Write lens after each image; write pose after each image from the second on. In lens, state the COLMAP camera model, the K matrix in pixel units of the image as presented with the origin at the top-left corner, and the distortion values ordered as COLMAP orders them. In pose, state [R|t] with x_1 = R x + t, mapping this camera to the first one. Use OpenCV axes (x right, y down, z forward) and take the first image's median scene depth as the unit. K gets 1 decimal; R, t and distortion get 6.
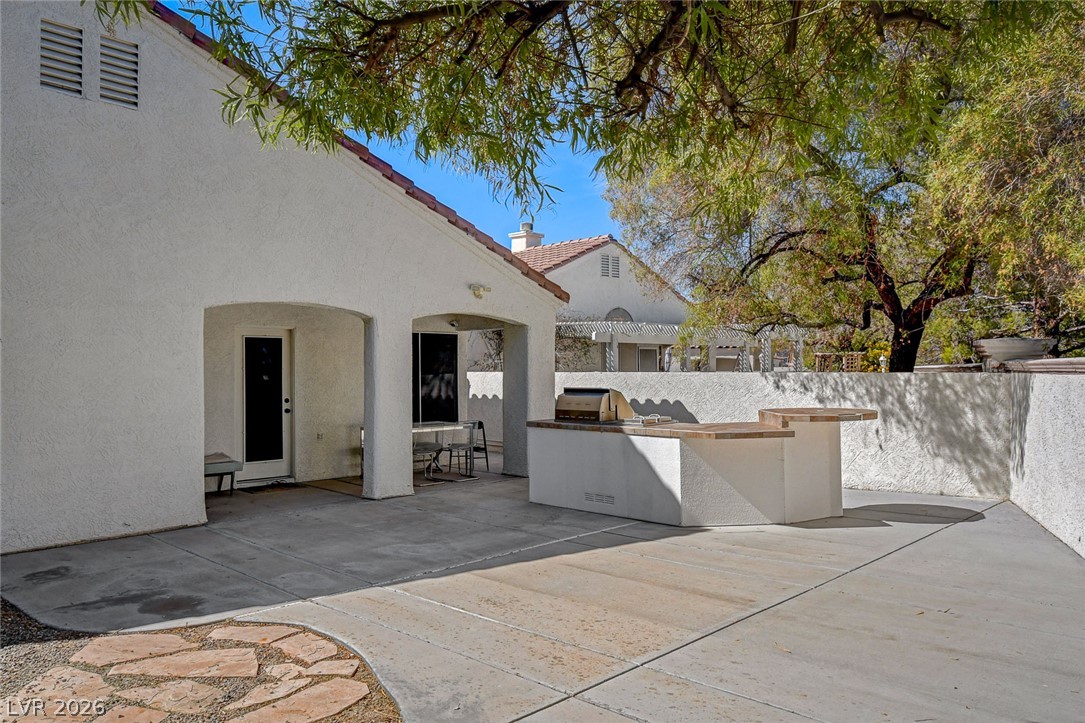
lens RADIAL K [[801.4, 0, 549.0], [0, 801.4, 359.7], [0, 0, 1]] dist [-0.011112, 0.001186]
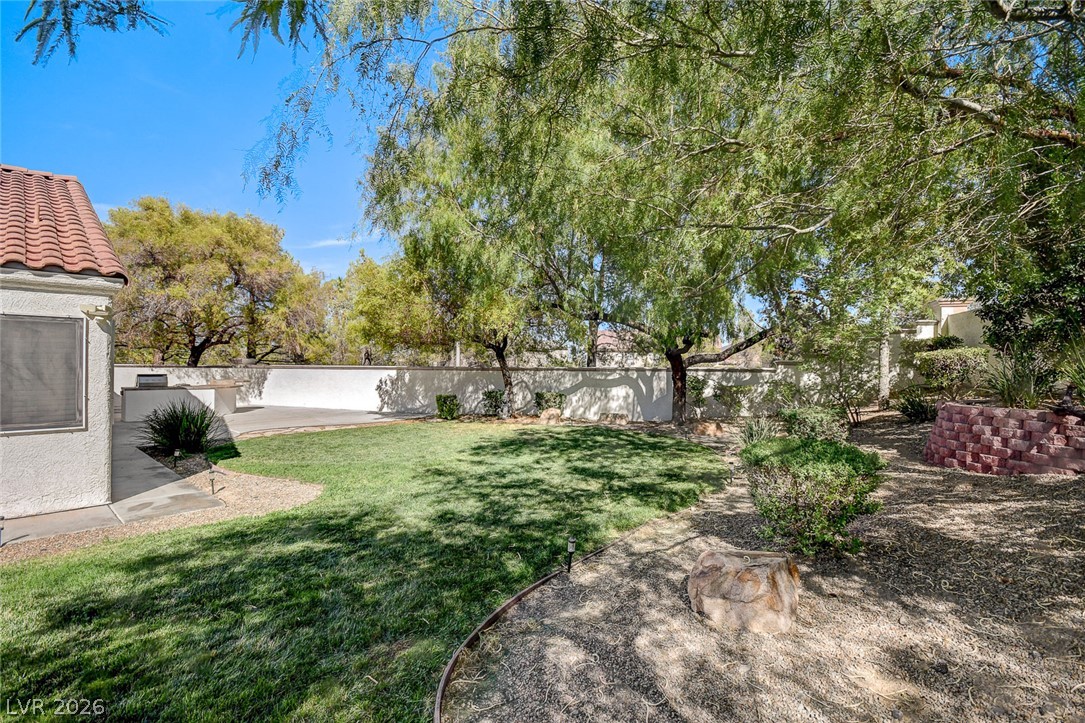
lens RADIAL K [[491.2, 0, 531.5], [0, 491.2, 362.8], [0, 0, 1]] dist [-0.000337, -0.003125]
pose [[-0.006104, 0.009315, 0.999938, -1.627920], [-0.013495, 0.999865, -0.009397, -0.001975], [-0.999890, -0.013551, -0.005978, -0.212349]]
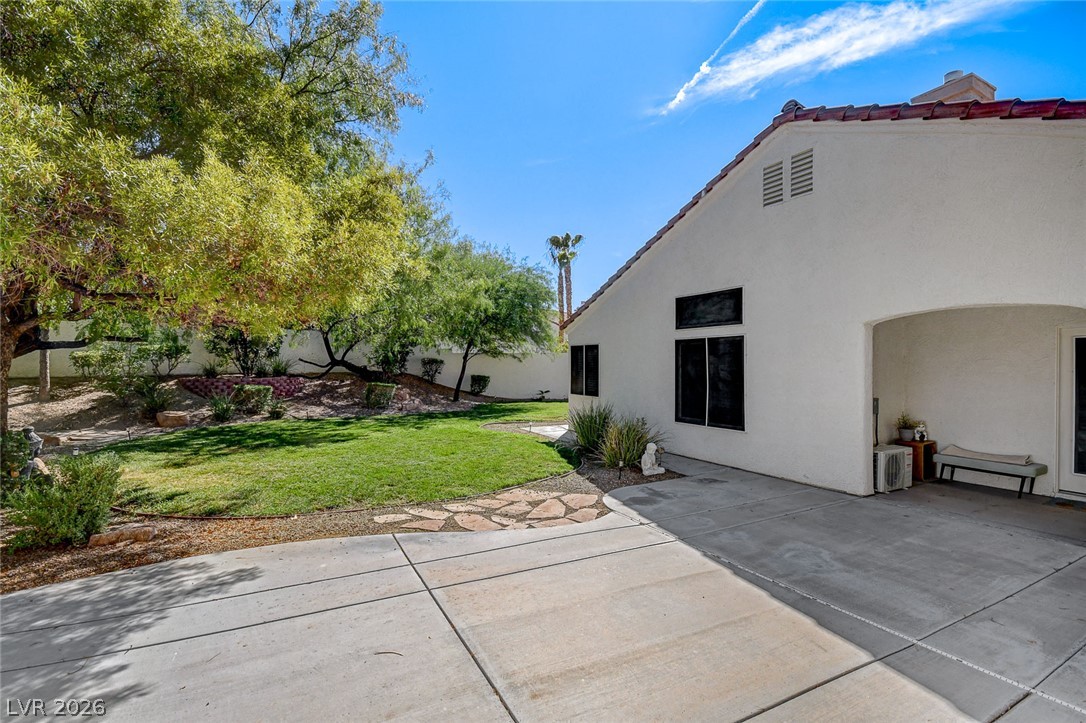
lens RADIAL K [[491.6, 0, 540.3], [0, 491.6, 365.8], [0, 0, 1]] dist [-0.000337, -0.003125]
pose [[-0.301354, 0.012129, -0.953435, 0.429963], [0.009858, 0.999905, 0.009605, -0.011948], [0.953461, -0.006504, -0.301445, 0.707397]]
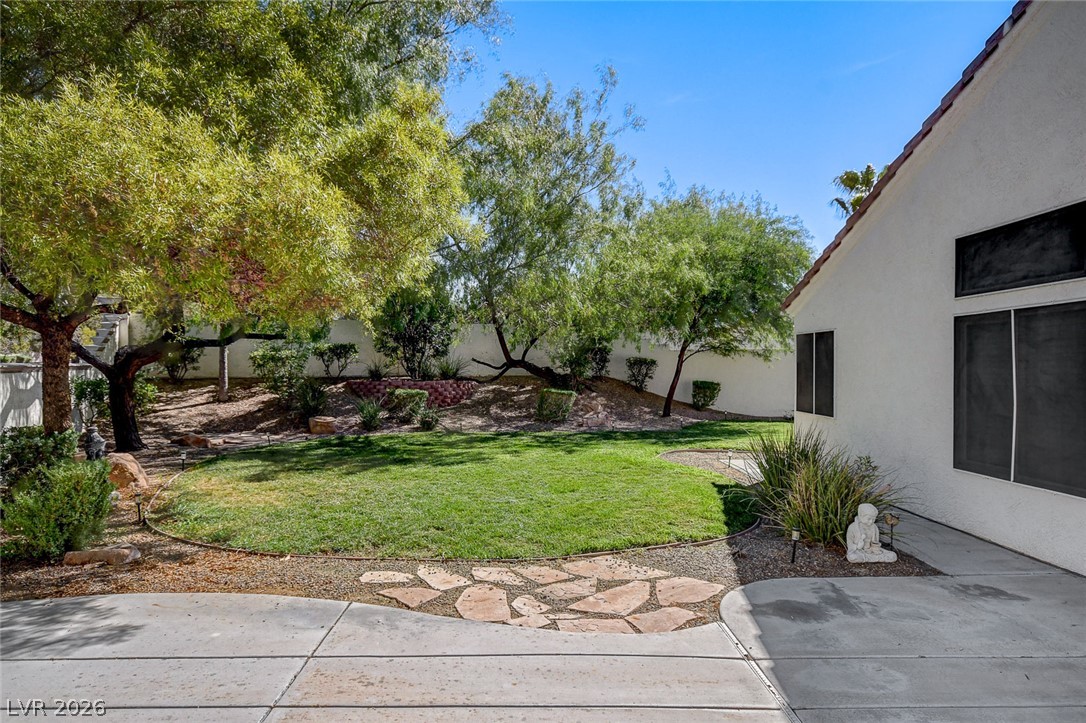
lens RADIAL K [[643.7, 0, 541.8], [0, 643.7, 370.1], [0, 0, 1]] dist [0.015611, 0.007176]
pose [[-0.694338, 0.011608, -0.719555, 0.209171], [0.010698, 0.999926, 0.005808, -0.002032], [0.719569, -0.003665, -0.694411, 0.843881]]
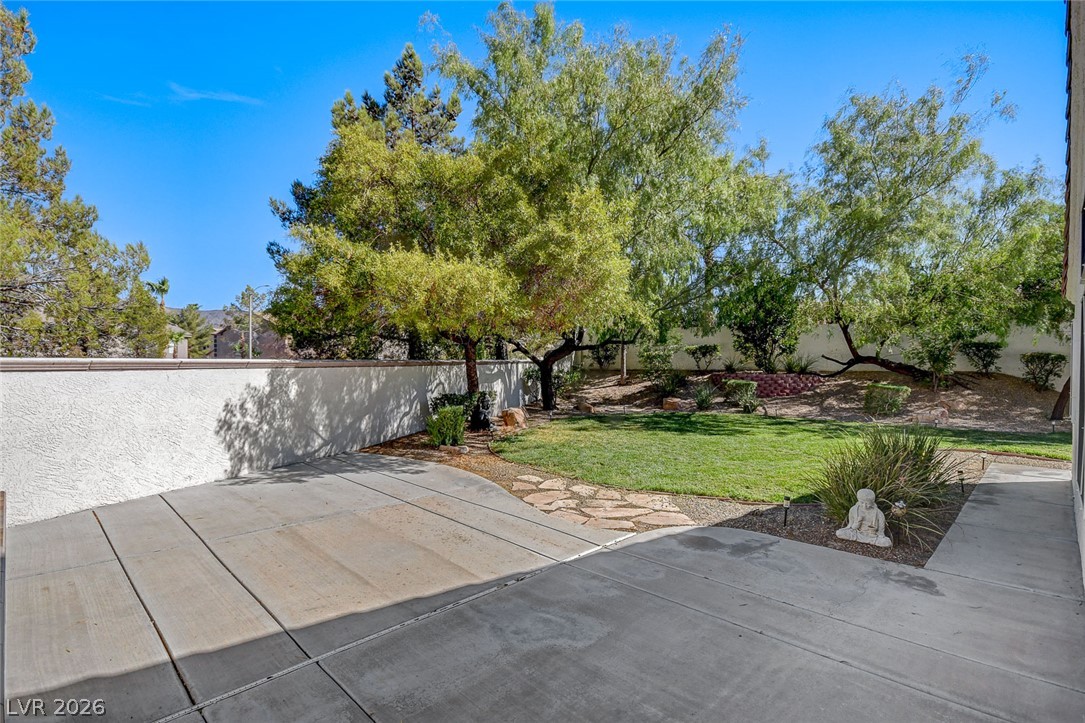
lens RADIAL K [[529.3, 0, 540.6], [0, 529.3, 348.8], [0, 0, 1]] dist [0.010305, 0.002038]
pose [[-0.999975, 0.006106, 0.003693, -0.133236], [0.005978, 0.999417, -0.033627, 0.006017], [-0.003896, -0.033604, -0.999428, 1.204067]]
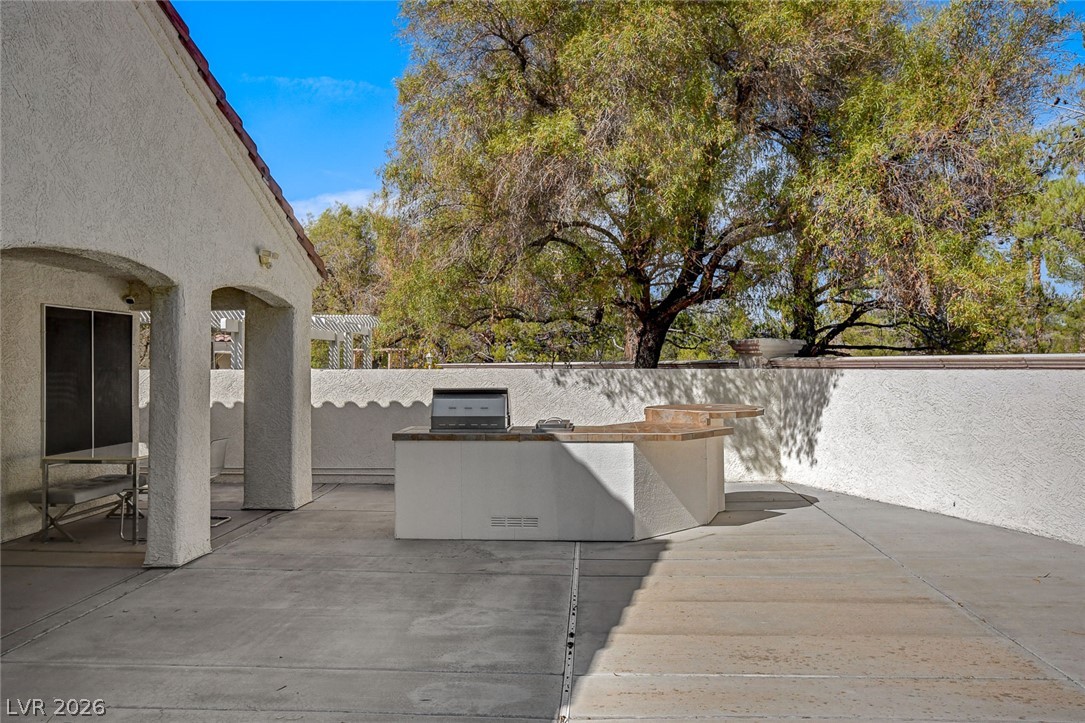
lens RADIAL K [[871.2, 0, 544.3], [0, 871.2, 362.8], [0, 0, 1]] dist [-0.000381, 0.033174]
pose [[0.760320, -0.001124, 0.649548, -0.500736], [-0.006273, 0.999939, 0.009072, 0.001085], [-0.649519, -0.010972, 0.760266, 0.300822]]
